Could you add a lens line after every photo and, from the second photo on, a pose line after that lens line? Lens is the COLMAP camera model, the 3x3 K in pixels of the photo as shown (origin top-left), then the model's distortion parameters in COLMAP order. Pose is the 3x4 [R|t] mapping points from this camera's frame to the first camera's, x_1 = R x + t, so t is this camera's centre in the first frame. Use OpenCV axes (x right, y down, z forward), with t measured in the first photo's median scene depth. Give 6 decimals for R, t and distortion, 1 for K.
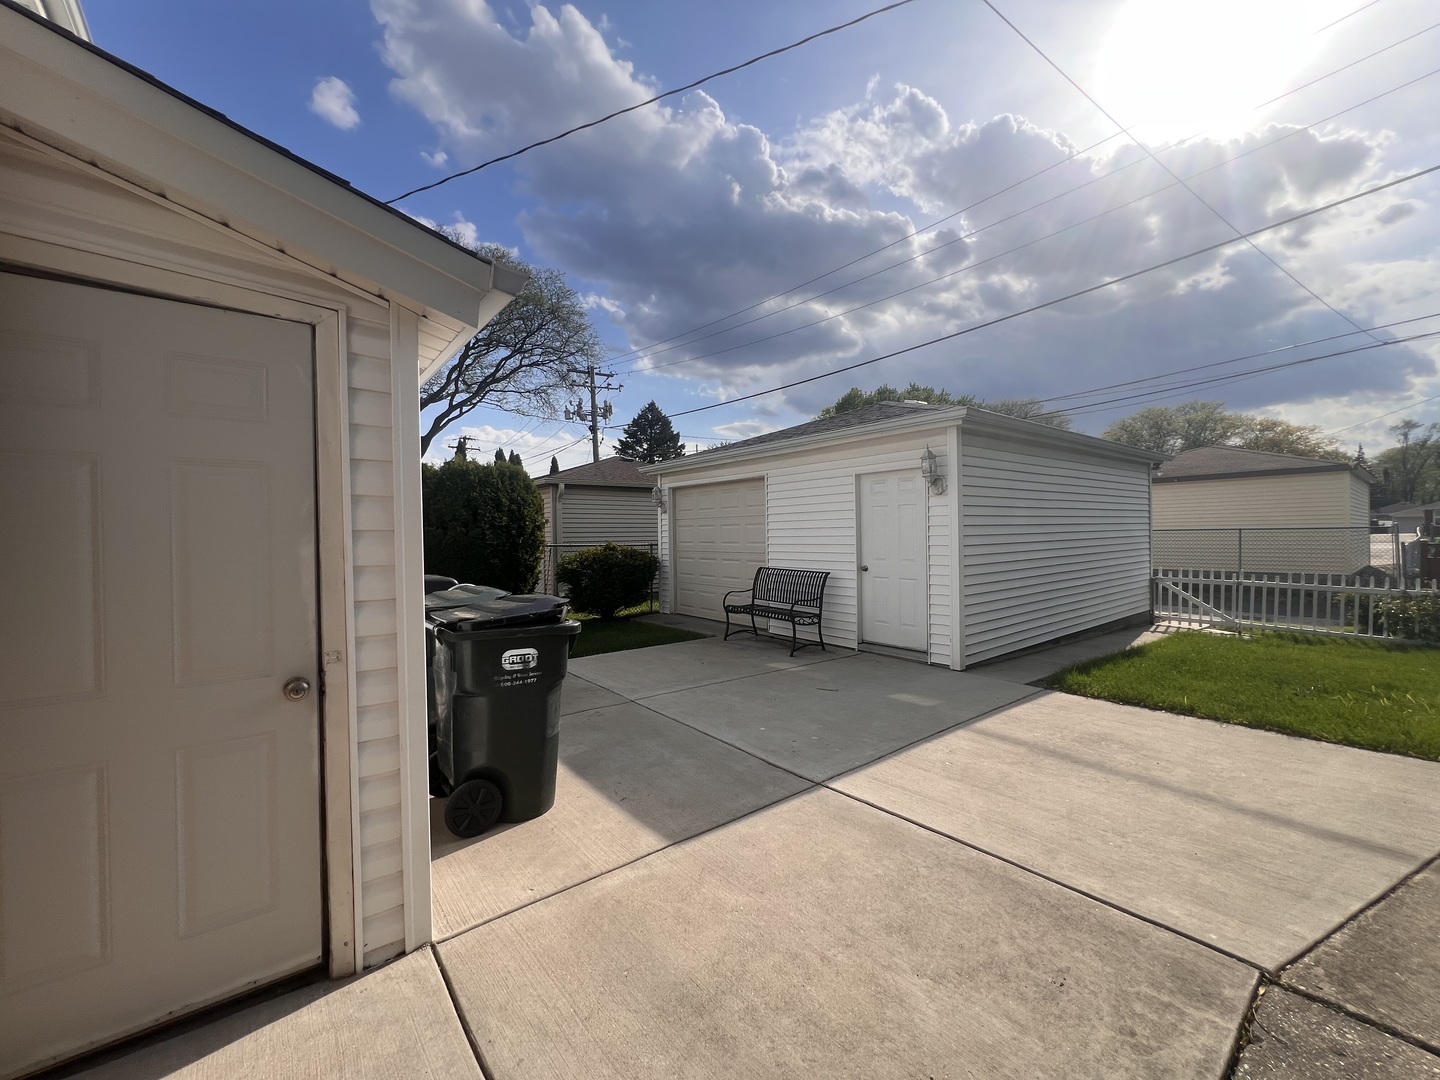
lens RADIAL K [[575.6, 0, 712.3], [0, 575.6, 538.7], [0, 0, 1]] dist [-0.002171, -0.000205]
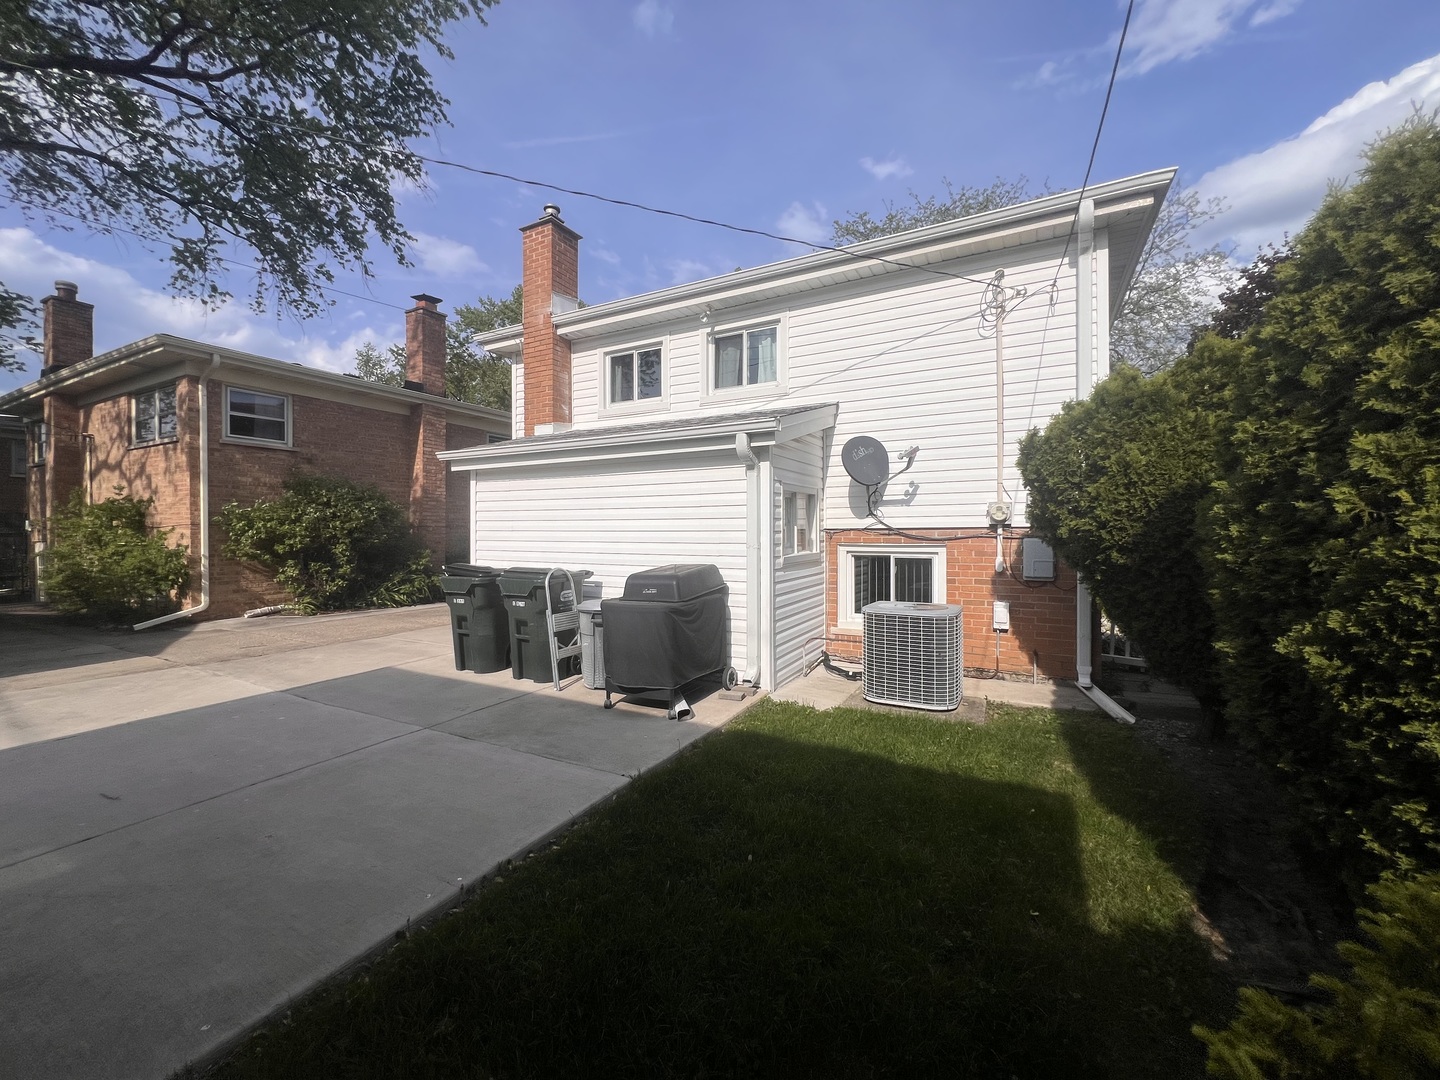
lens RADIAL K [[575.6, 0, 716.7], [0, 575.6, 535.7], [0, 0, 1]] dist [-0.002171, -0.000205]
pose [[-0.920153, 0.024379, -0.390800, -0.305513], [0.015388, 0.999540, 0.026122, -0.028170], [0.391257, 0.018022, -0.920105, 2.859839]]
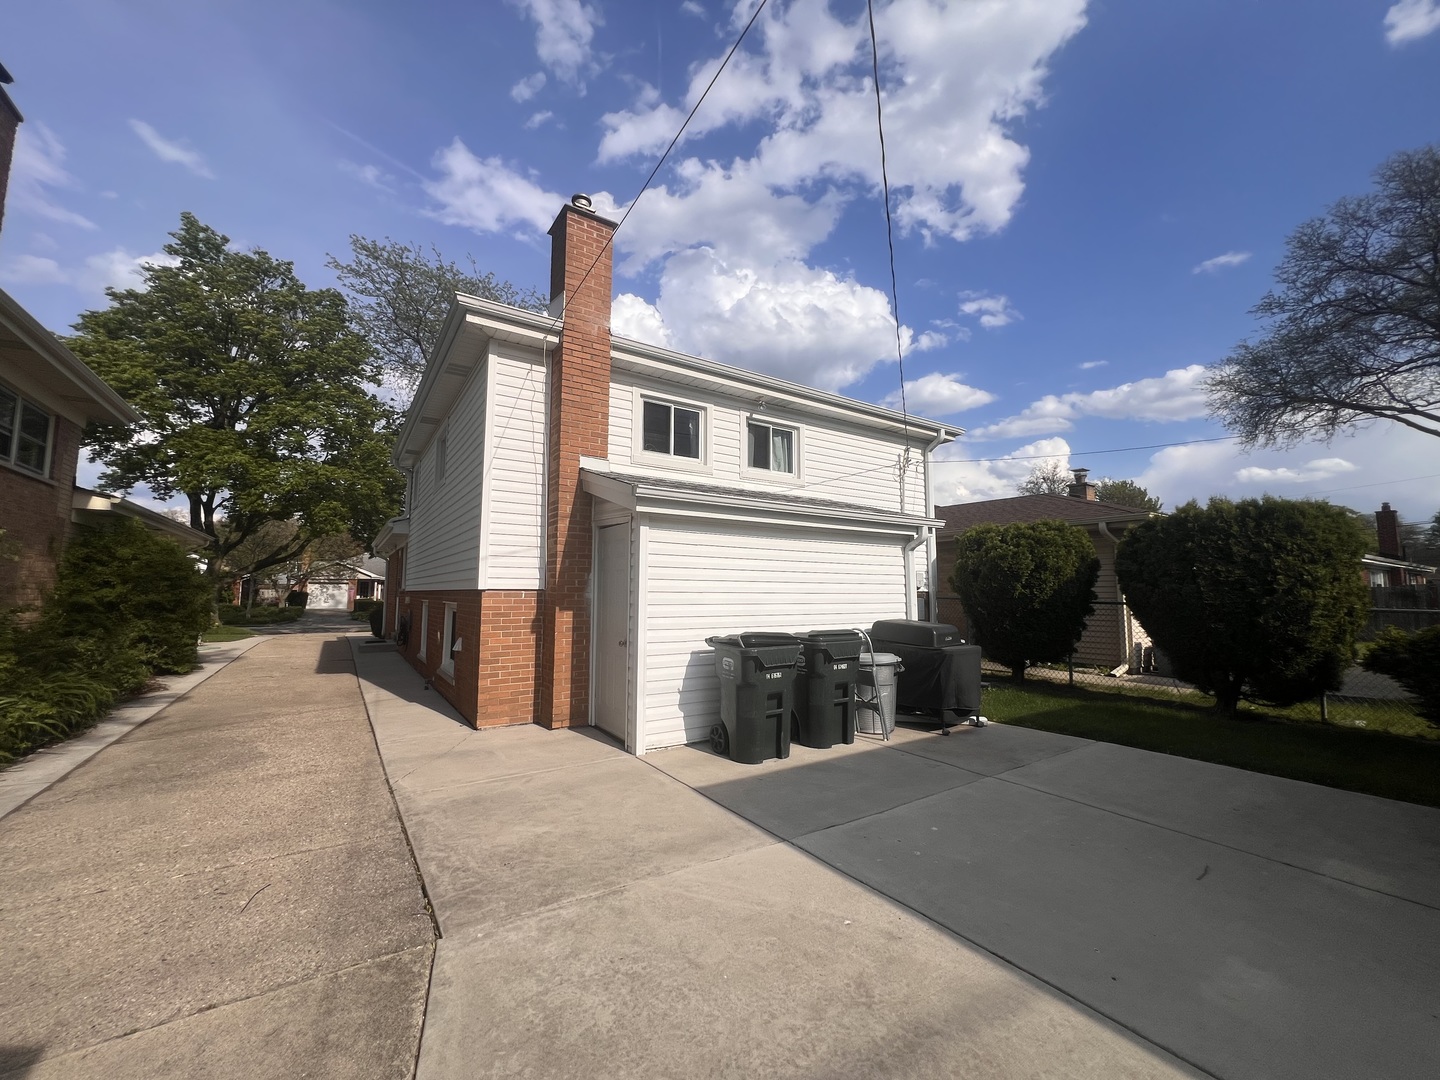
lens RADIAL K [[575.6, 0, 715.9], [0, 575.6, 539.8], [0, 0, 1]] dist [-0.002171, -0.000205]
pose [[-0.085312, -0.074568, -0.993560, 1.236161], [-0.011161, 0.997204, -0.073883, -0.034204], [0.996292, 0.004786, -0.085905, 0.939780]]
